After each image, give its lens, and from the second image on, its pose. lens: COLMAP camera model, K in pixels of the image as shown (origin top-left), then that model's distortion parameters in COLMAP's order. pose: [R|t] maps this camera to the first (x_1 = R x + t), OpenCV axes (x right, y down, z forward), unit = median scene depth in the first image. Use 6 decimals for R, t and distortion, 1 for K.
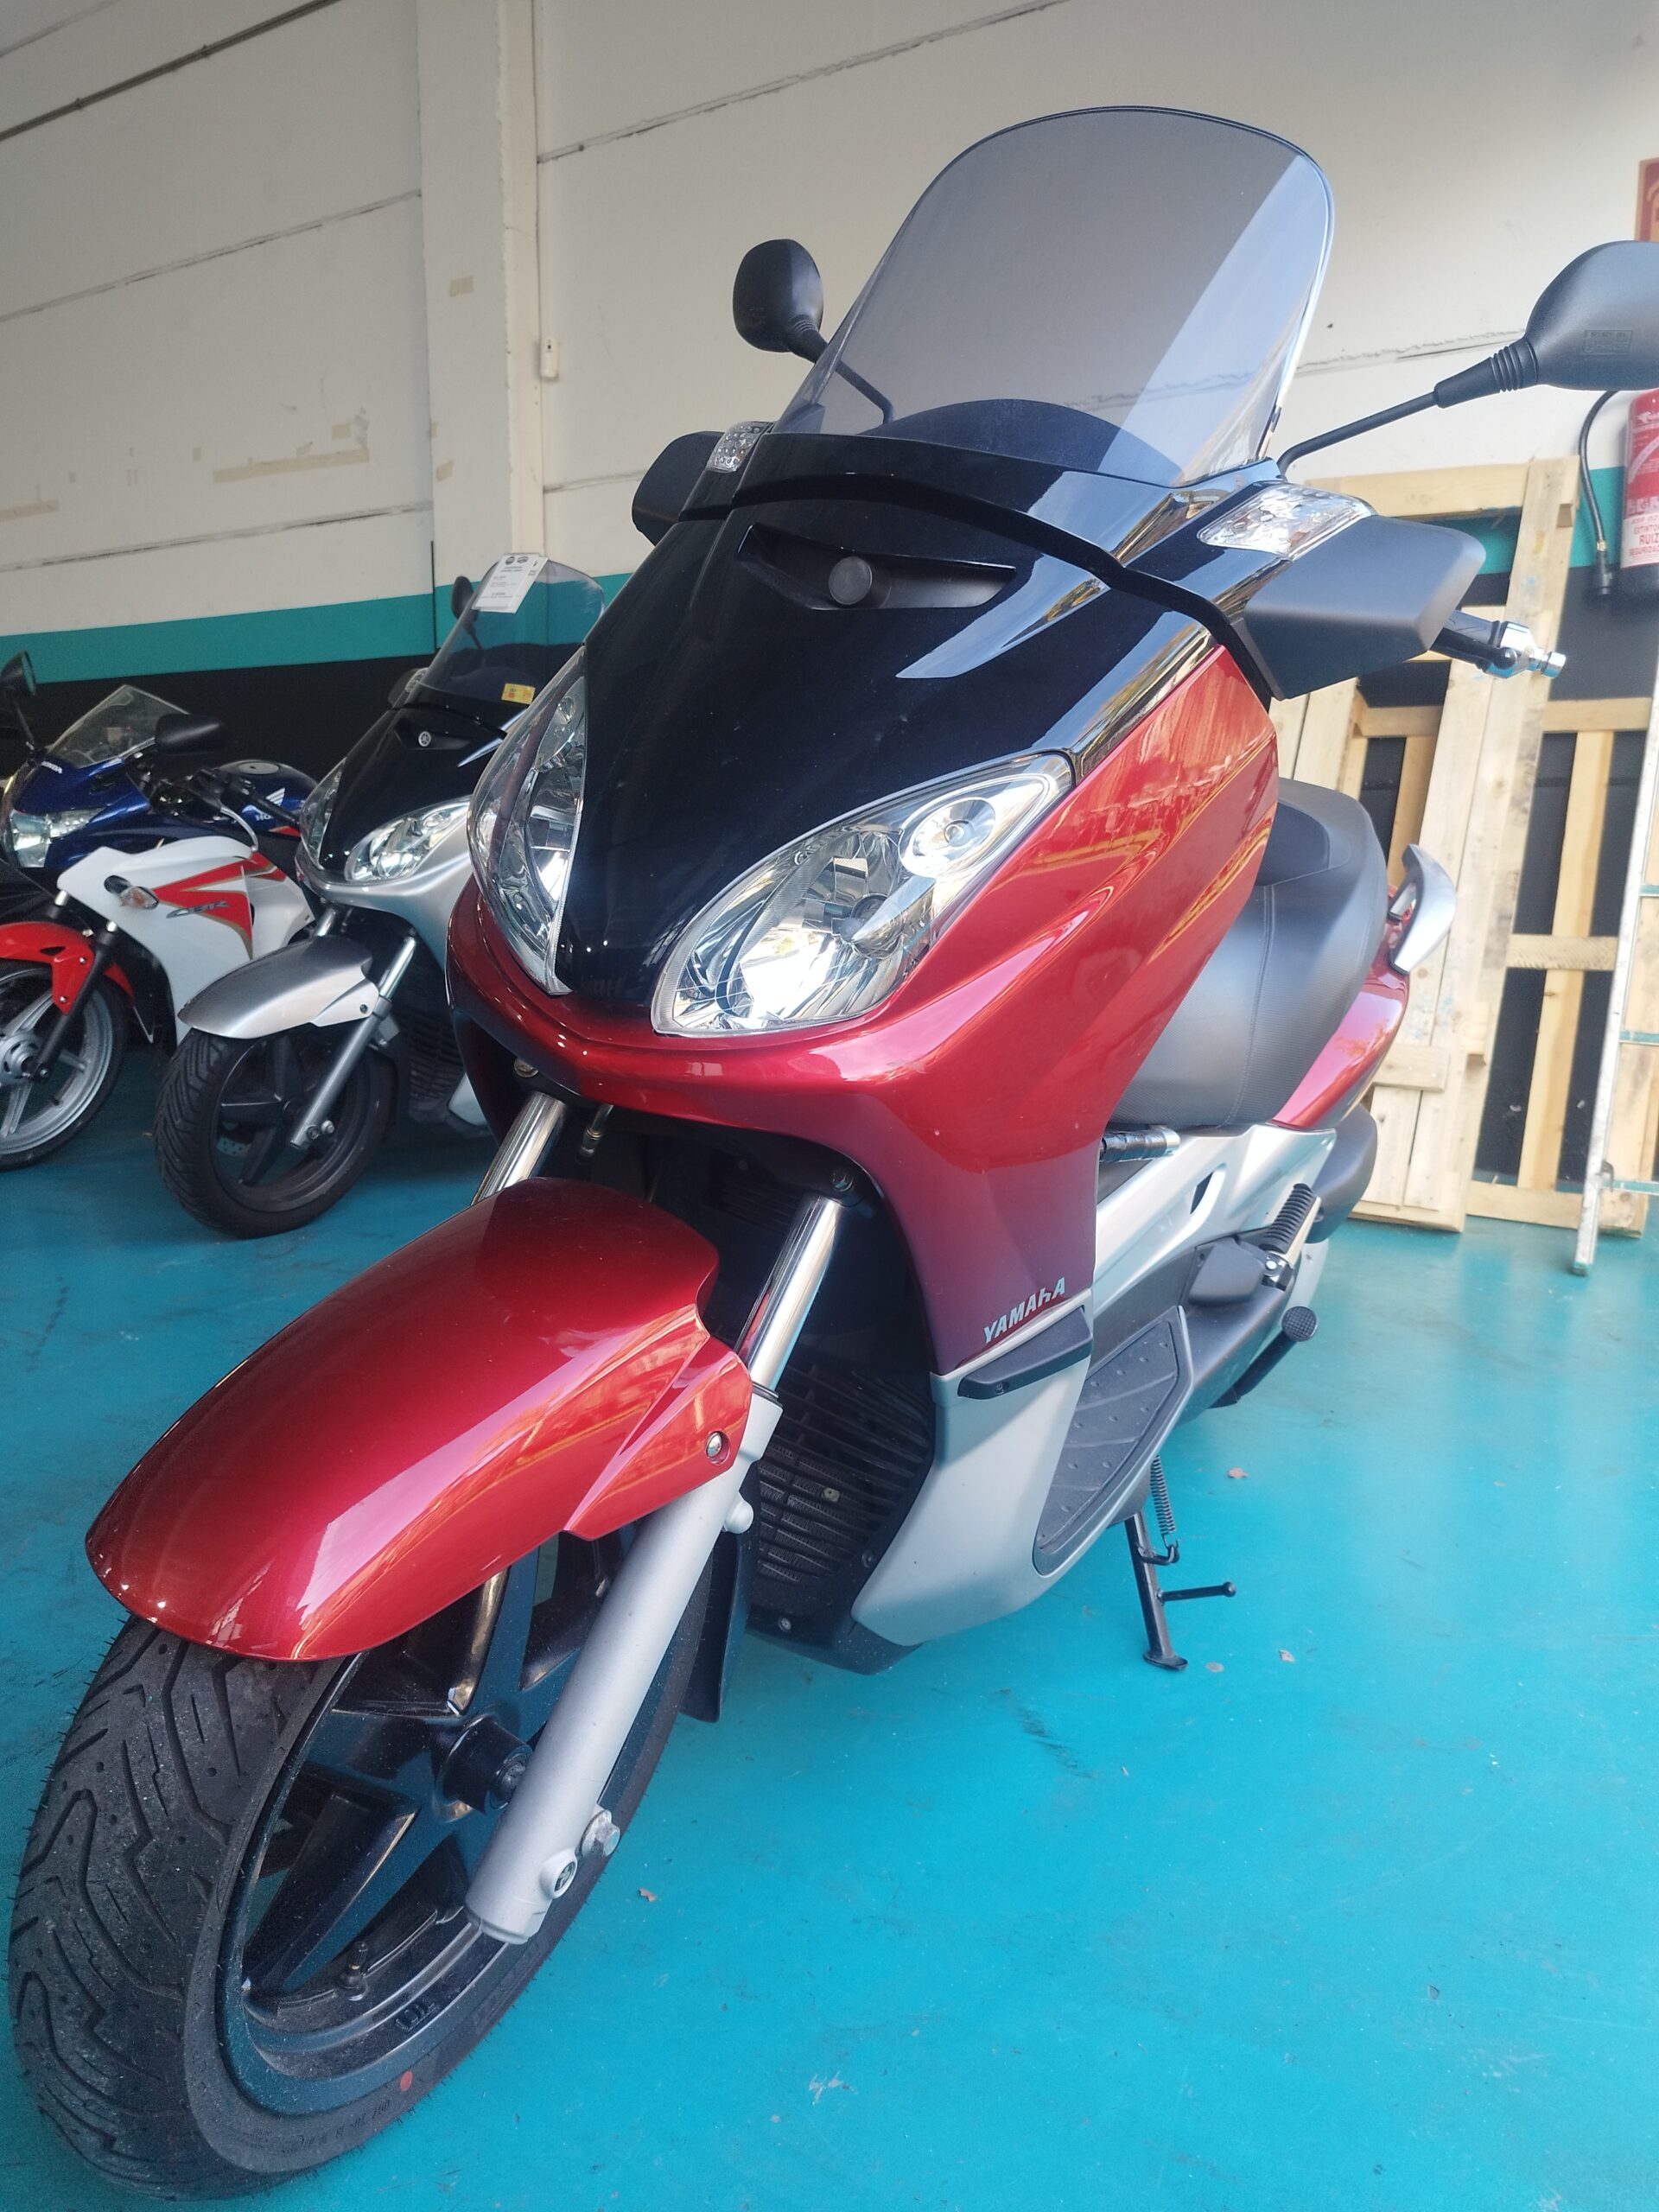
lens RADIAL K [[1592.0, 0, 829.5], [0, 1592.0, 1106.0], [0, 0, 1]] dist [0.000748, 0.005304]
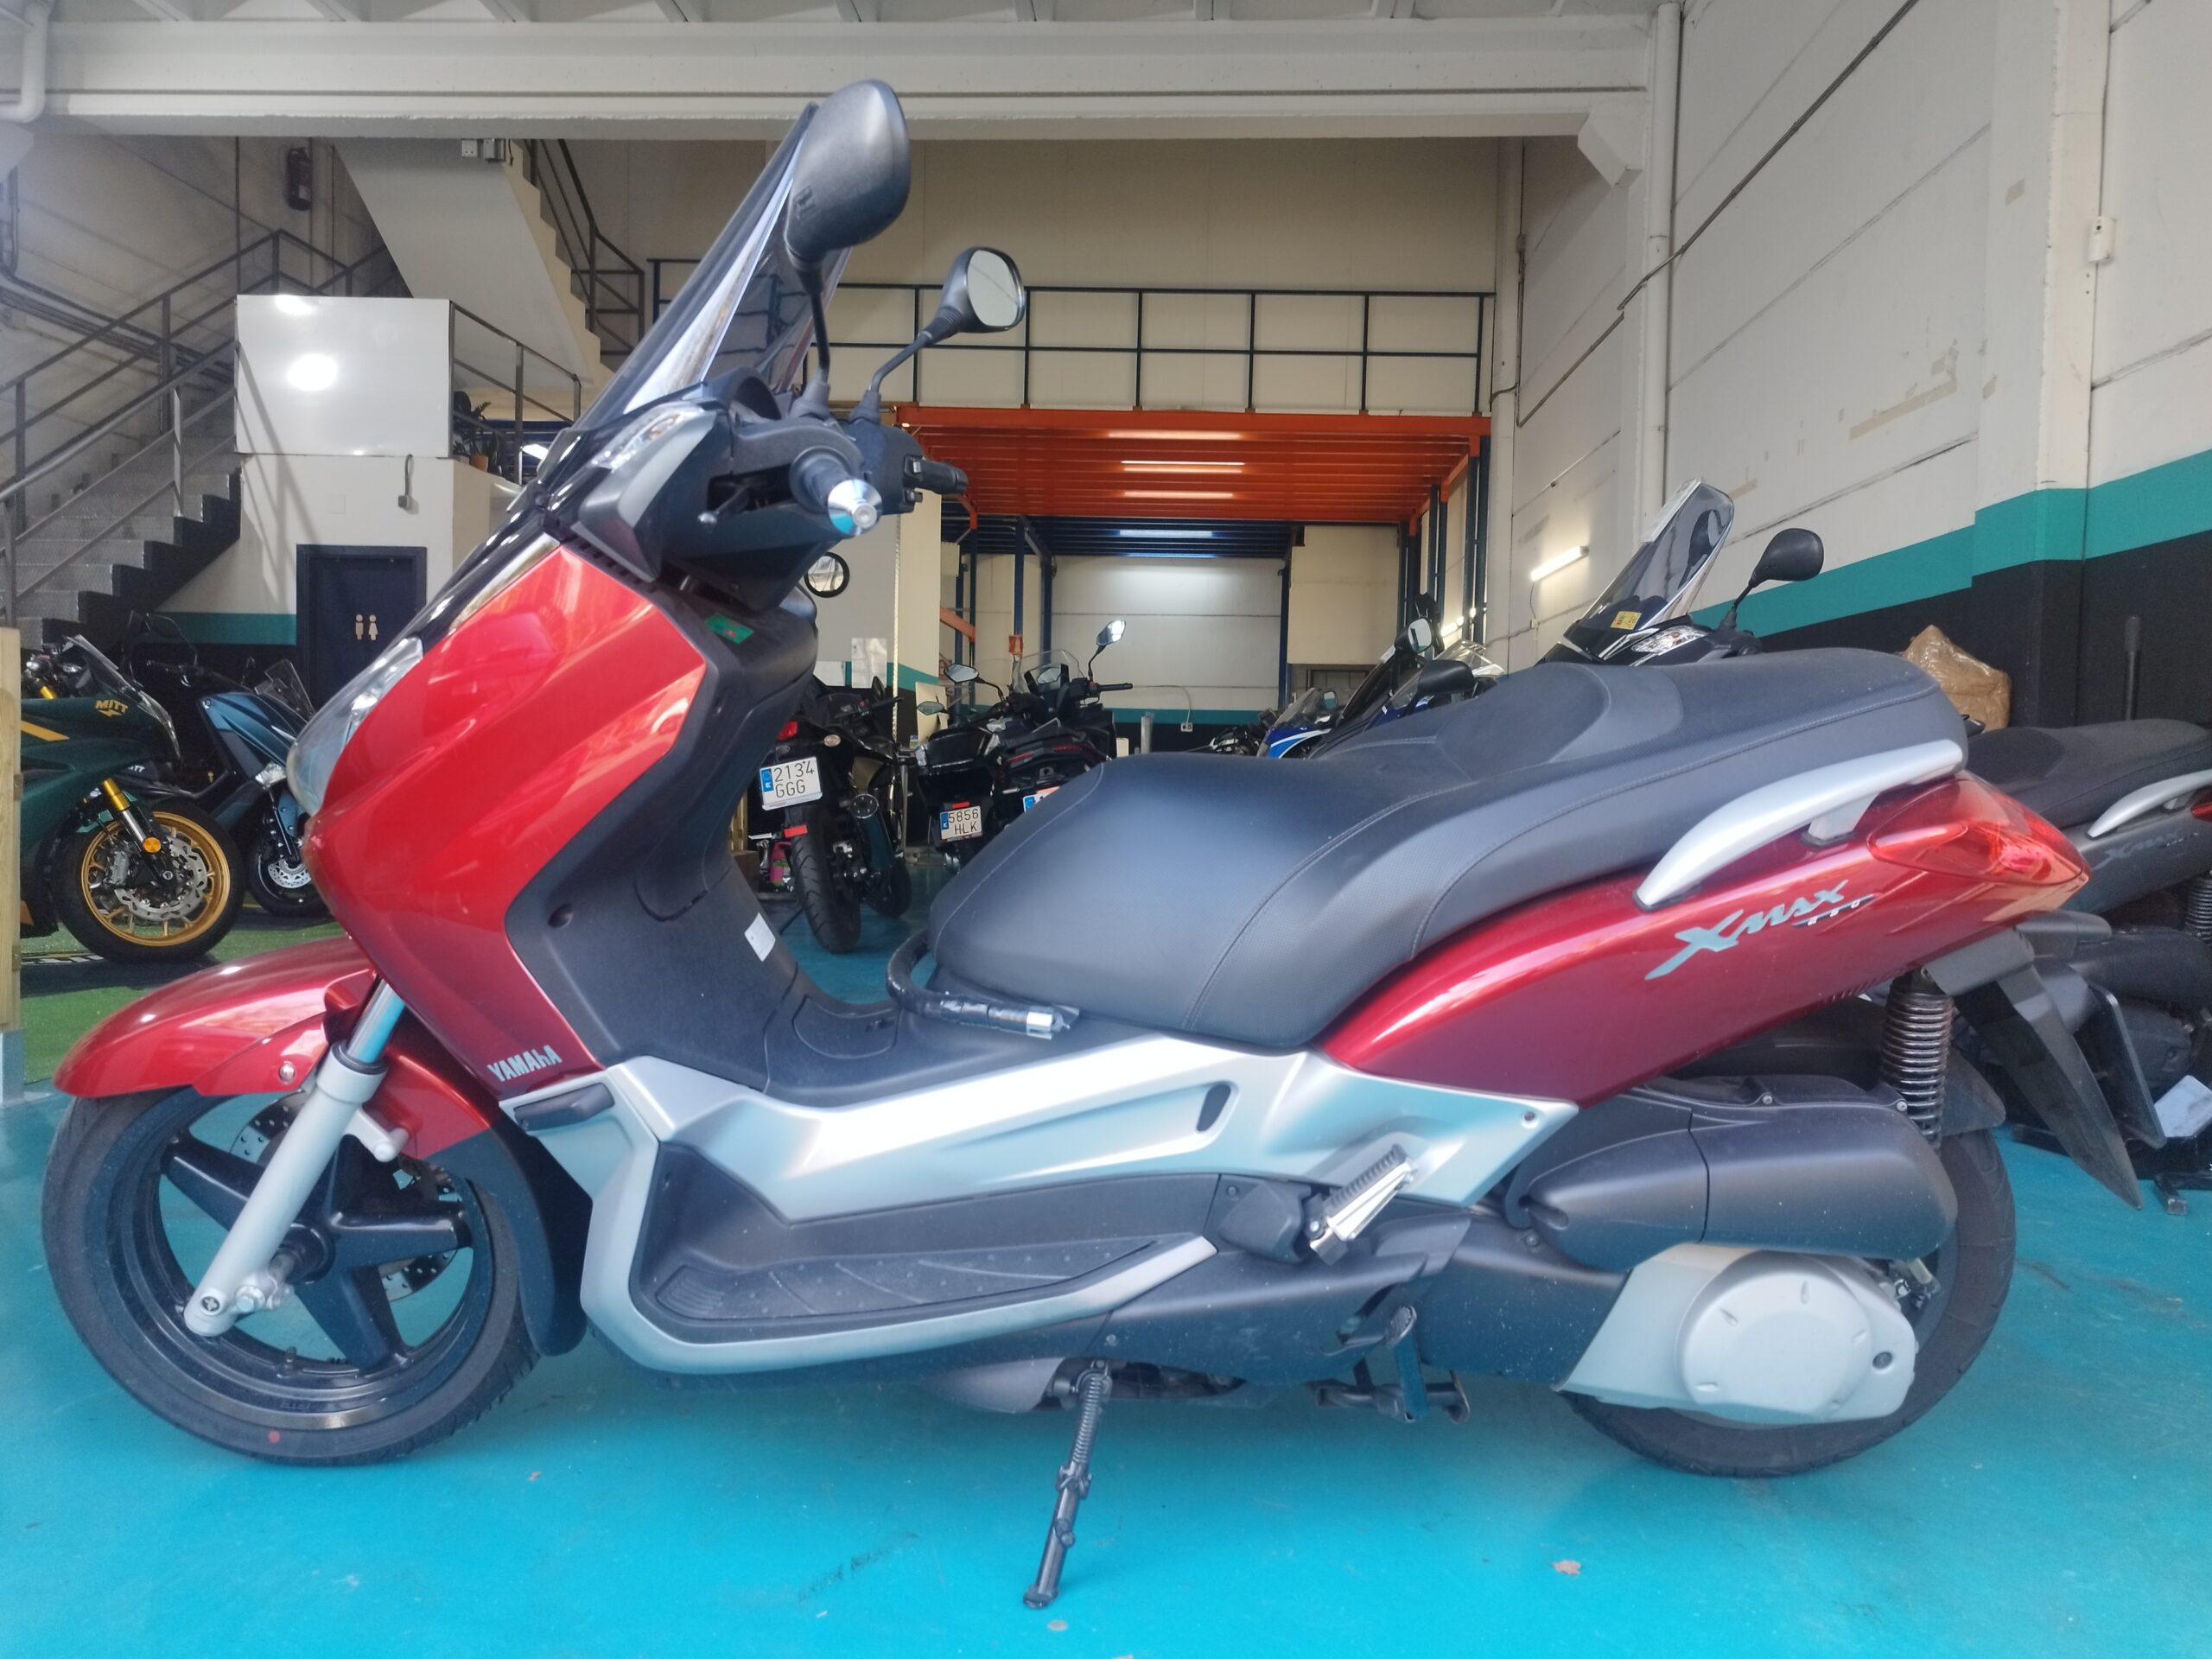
lens RADIAL K [[1588.2, 0, 1102.6], [0, 1588.2, 819.3], [0, 0, 1]] dist [0.018784, -0.001486]
pose [[0.507531, 0.031175, -0.861070, 0.441402], [-0.165489, 0.984267, -0.061907, -0.018207], [0.845592, 0.173918, 0.504705, 0.213673]]
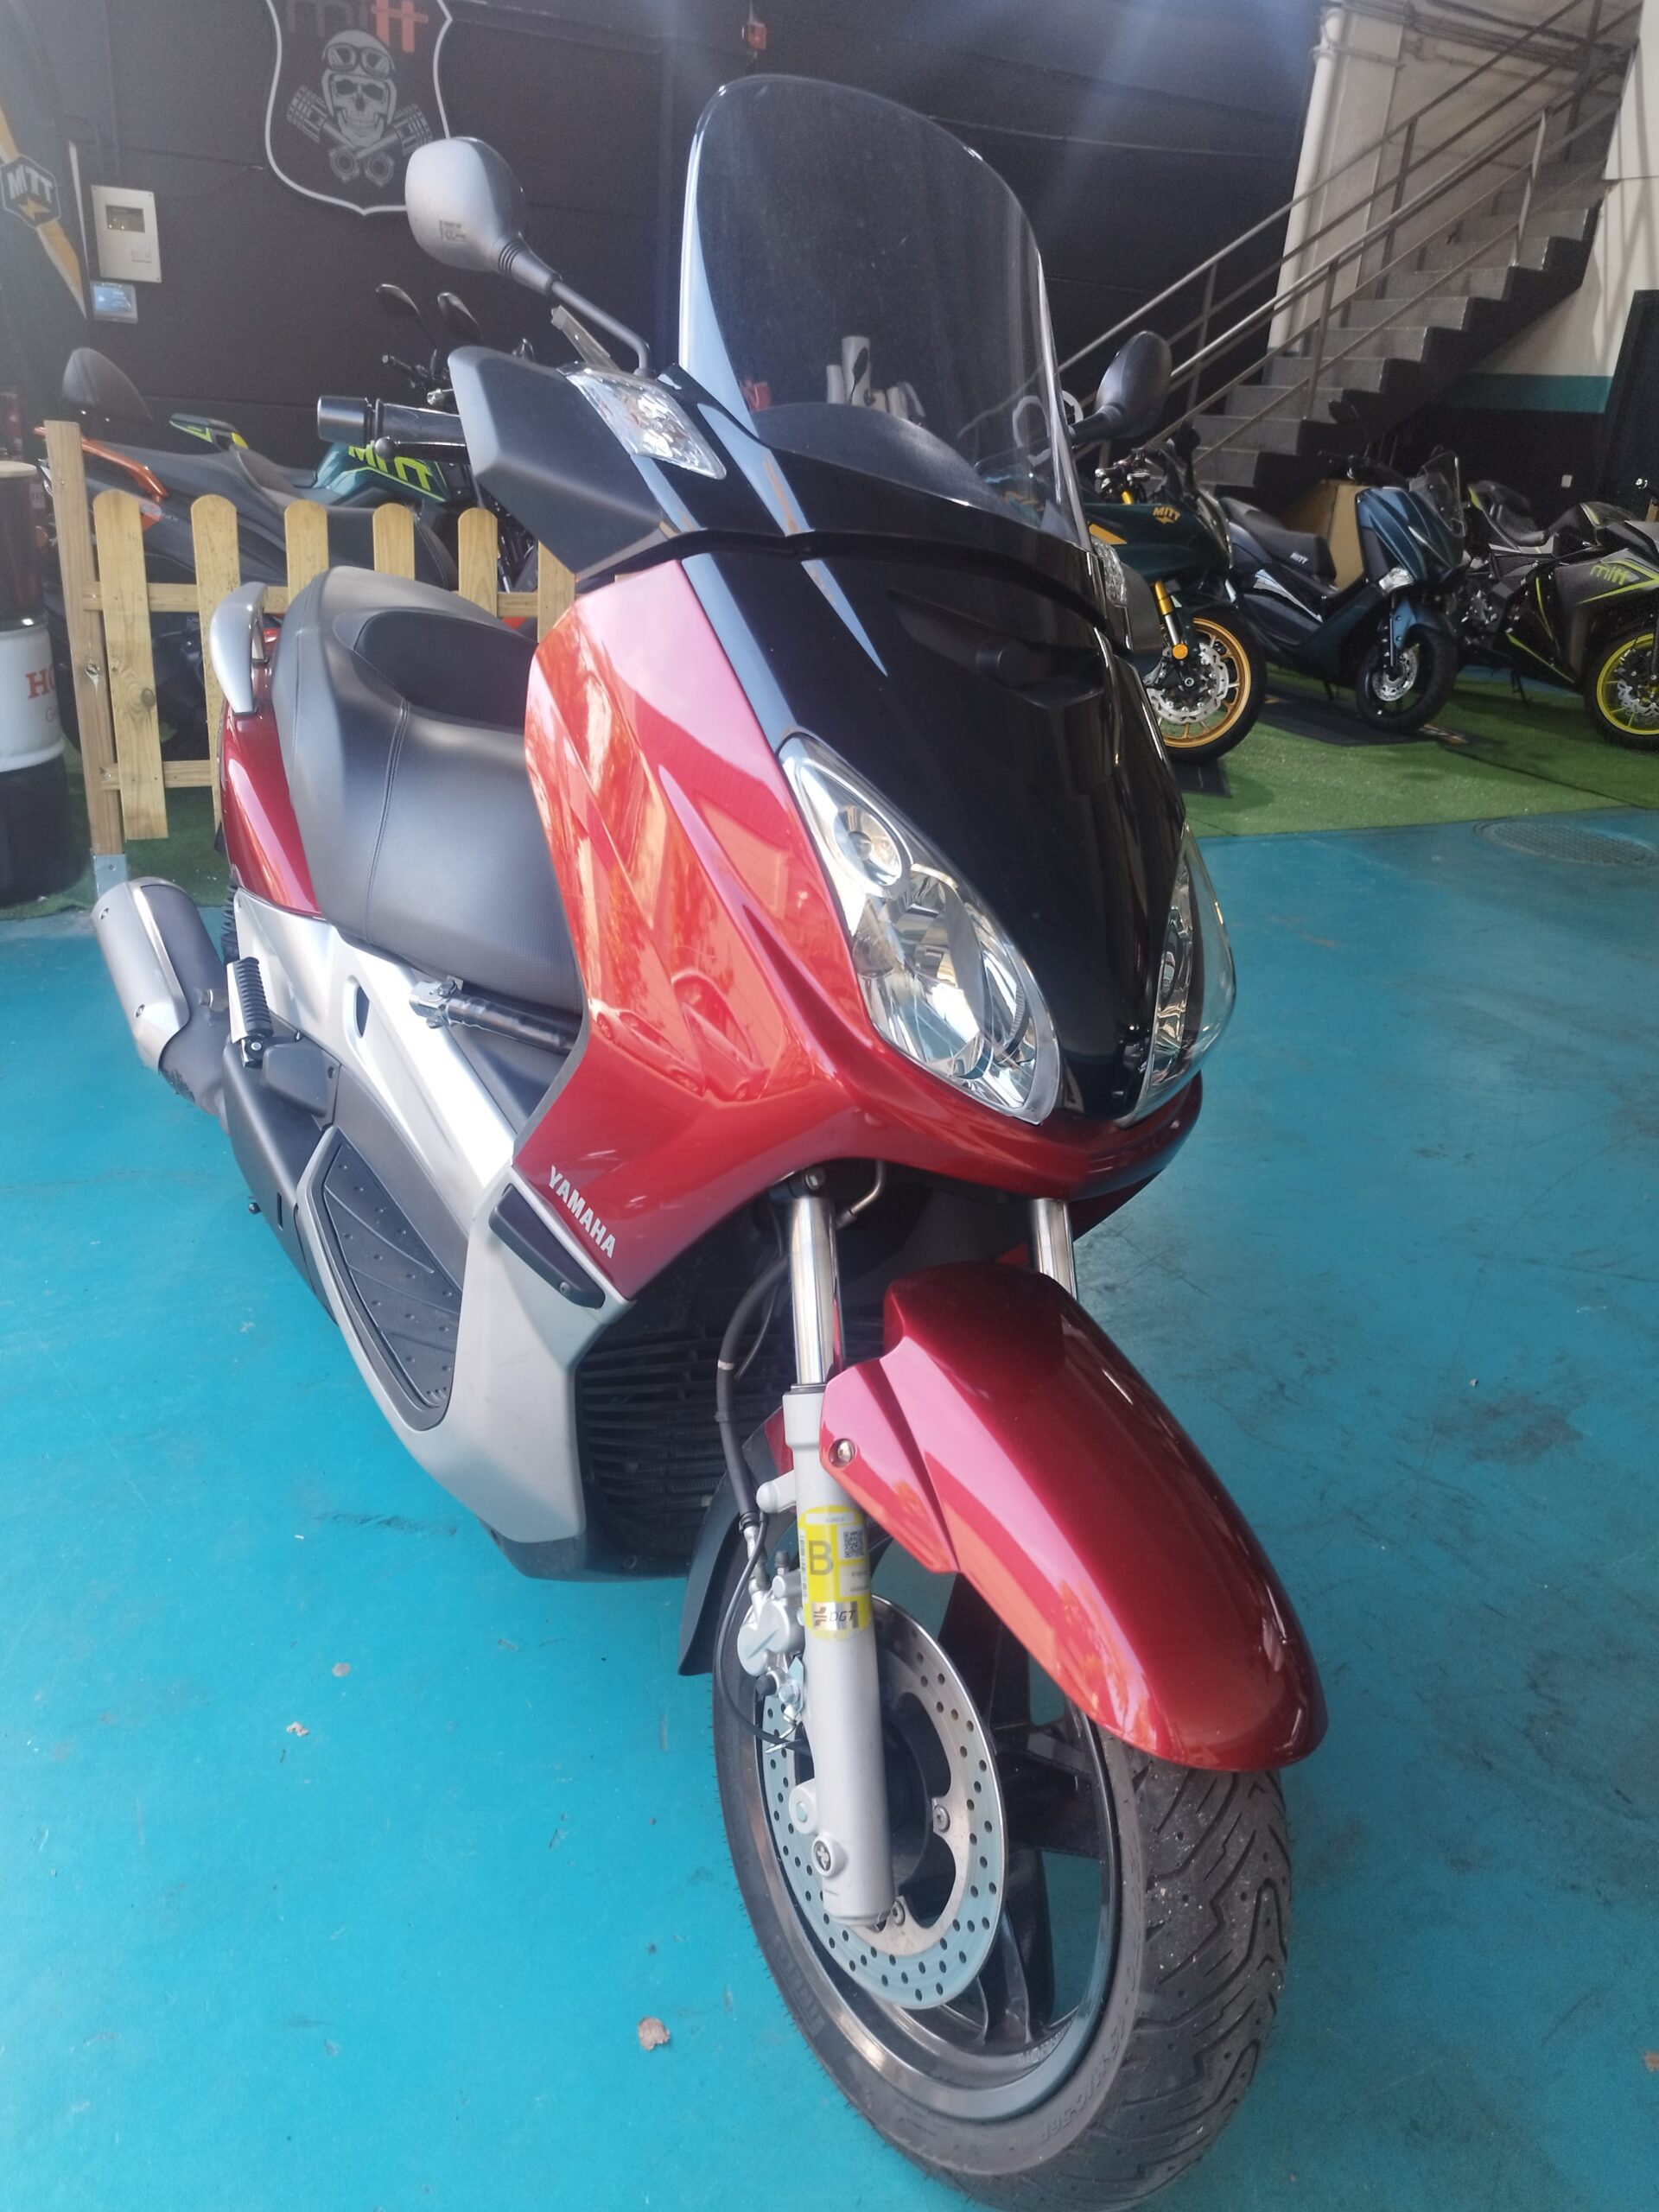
lens RADIAL K [[1599.9, 0, 830.6], [0, 1599.9, 1096.6], [0, 0, 1]] dist [0.017505, -0.006385]
pose [[-0.458790, 0.308267, -0.833356, 0.351144], [-0.235577, 0.862125, 0.448602, -0.189467], [0.856747, 0.402134, -0.322914, 0.608691]]
